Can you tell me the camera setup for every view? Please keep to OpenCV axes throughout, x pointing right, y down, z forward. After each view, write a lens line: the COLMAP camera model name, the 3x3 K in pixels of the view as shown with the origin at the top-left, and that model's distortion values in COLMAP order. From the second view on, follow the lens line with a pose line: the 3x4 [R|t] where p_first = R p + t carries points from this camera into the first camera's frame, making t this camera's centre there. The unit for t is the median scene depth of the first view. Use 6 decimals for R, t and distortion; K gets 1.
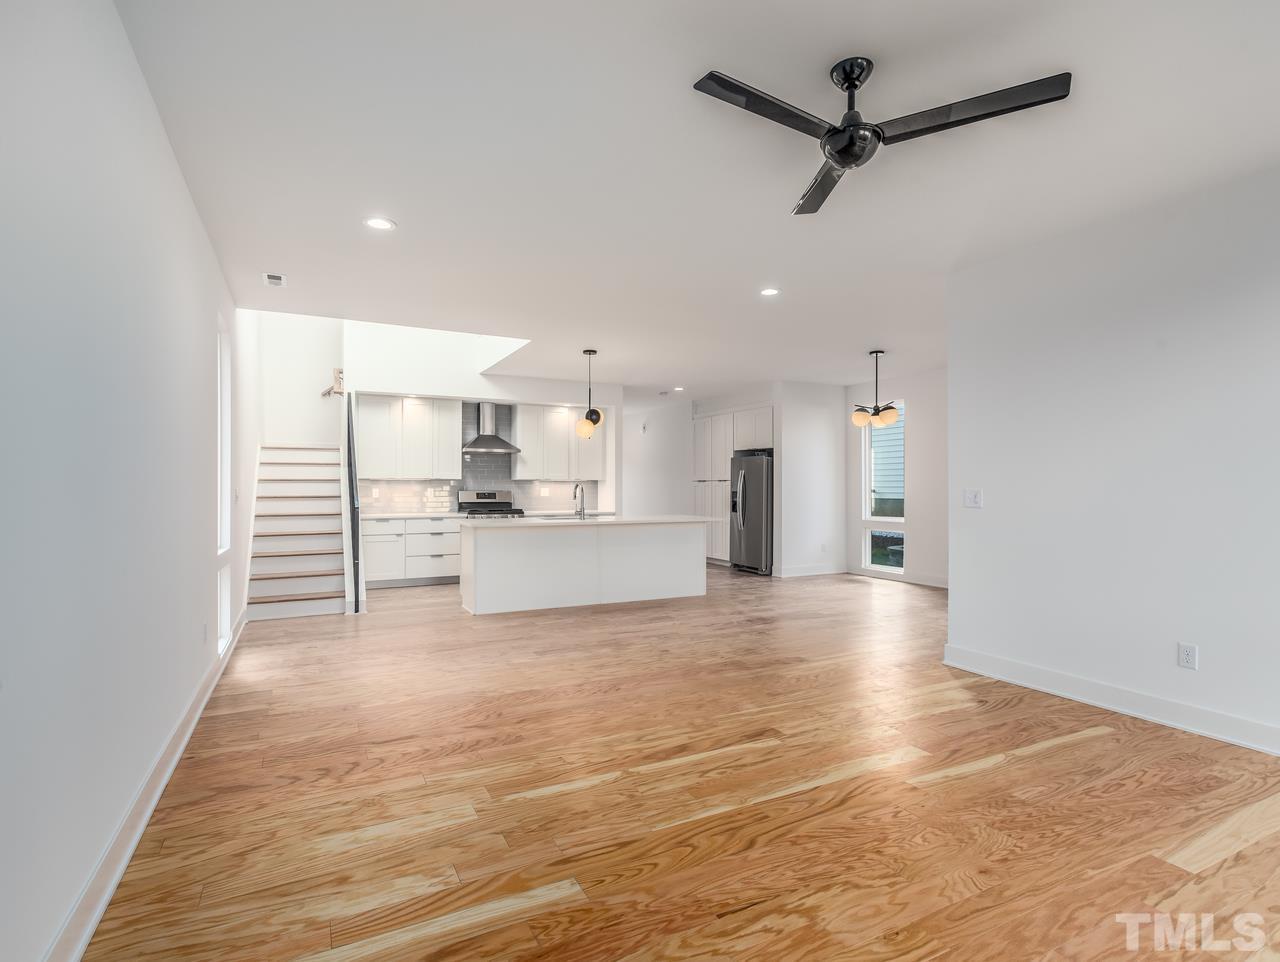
lens RADIAL K [[646.2, 0, 632.7], [0, 646.2, 484.4], [0, 0, 1]] dist [-0.000608, -0.001504]
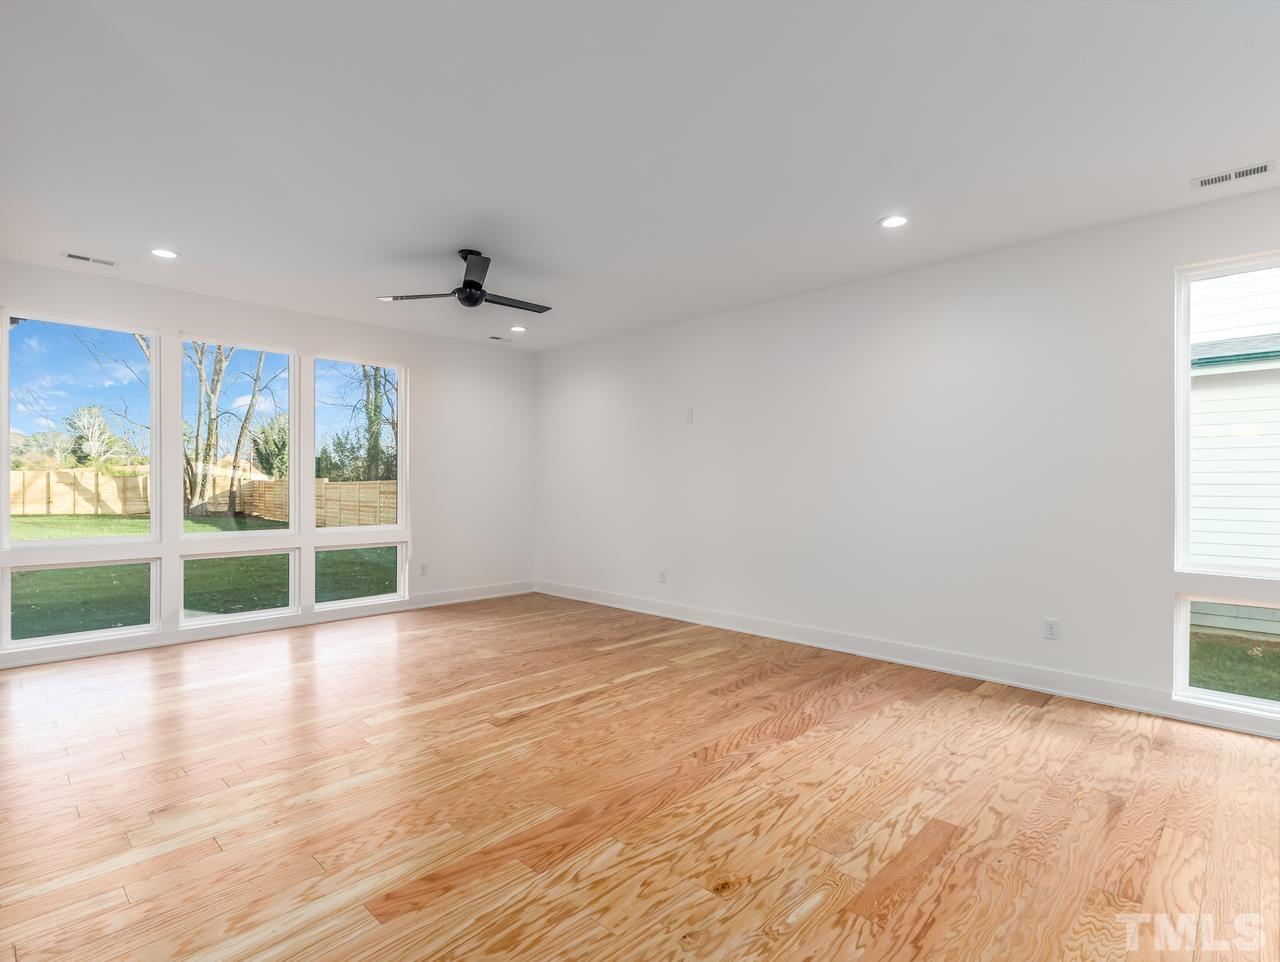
lens RADIAL K [[646.2, 0, 632.7], [0, 646.2, 484.4], [0, 0, 1]] dist [-0.000608, -0.001504]
pose [[-0.947268, -0.005641, -0.320391, 0.347104], [-0.002979, 0.999957, -0.008799, 0.013418], [0.320427, -0.007381, -0.947244, 2.041374]]
